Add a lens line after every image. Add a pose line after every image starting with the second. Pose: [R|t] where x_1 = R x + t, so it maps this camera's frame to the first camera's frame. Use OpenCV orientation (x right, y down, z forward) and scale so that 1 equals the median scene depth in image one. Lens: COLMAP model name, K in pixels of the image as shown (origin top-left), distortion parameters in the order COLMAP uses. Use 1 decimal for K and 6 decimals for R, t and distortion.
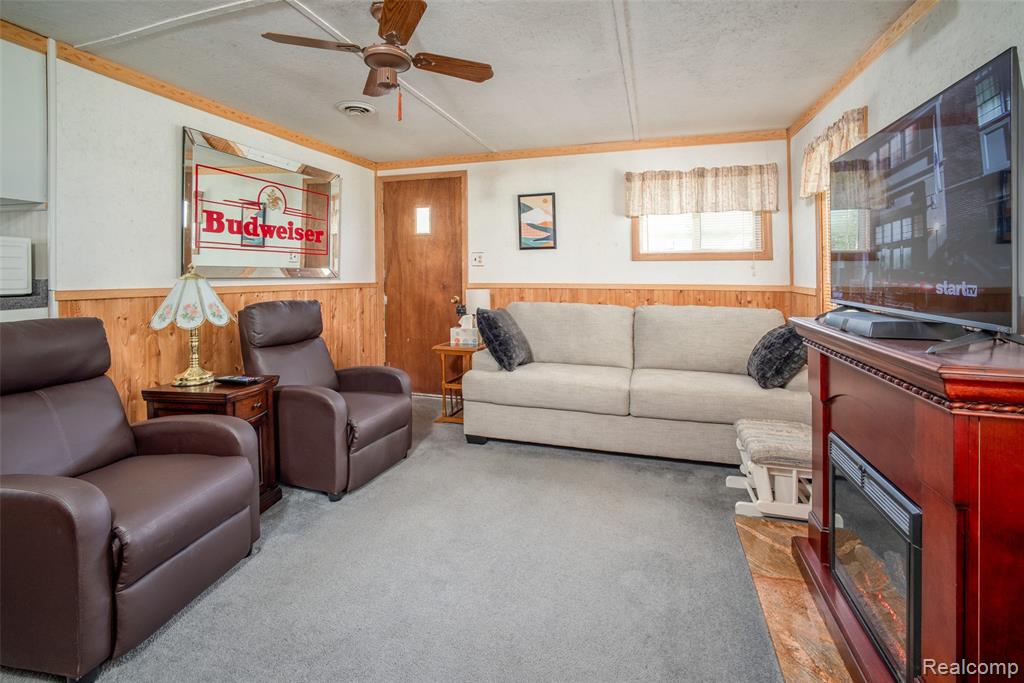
lens RADIAL K [[460.9, 0, 515.8], [0, 460.9, 275.9], [0, 0, 1]] dist [-0.001531, 0.000061]
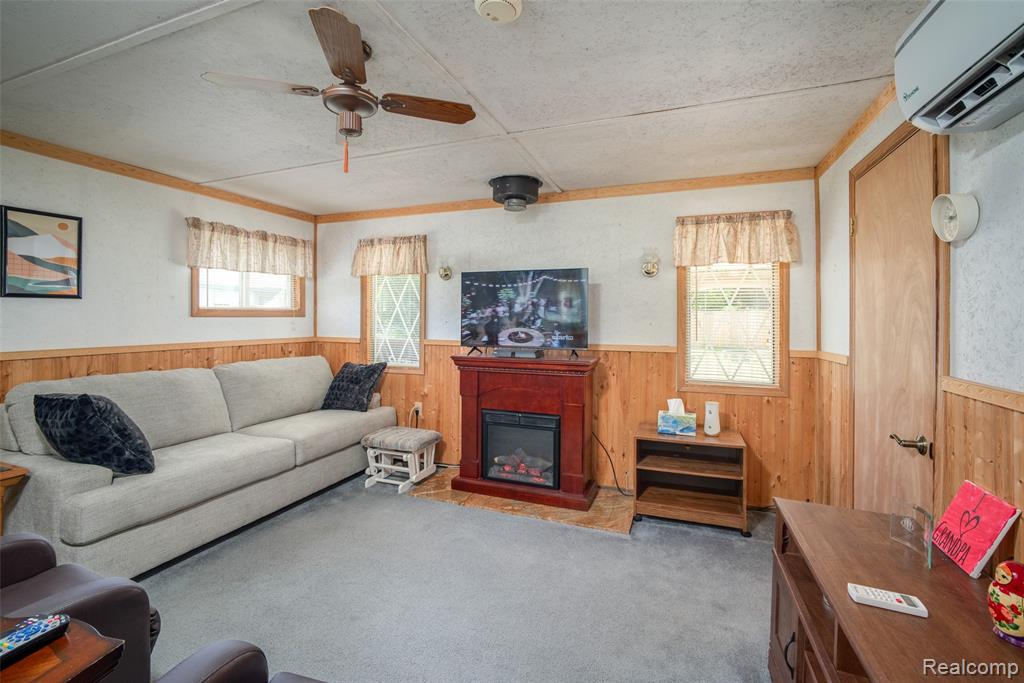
lens RADIAL K [[441.6, 0, 522.7], [0, 441.6, 317.1], [0, 0, 1]] dist [-0.015517, 0.000493]
pose [[0.065616, -0.001003, 0.997844, -0.564512], [0.006388, 0.999979, 0.000585, -0.029176], [-0.997824, 0.006336, 0.065621, 0.316464]]
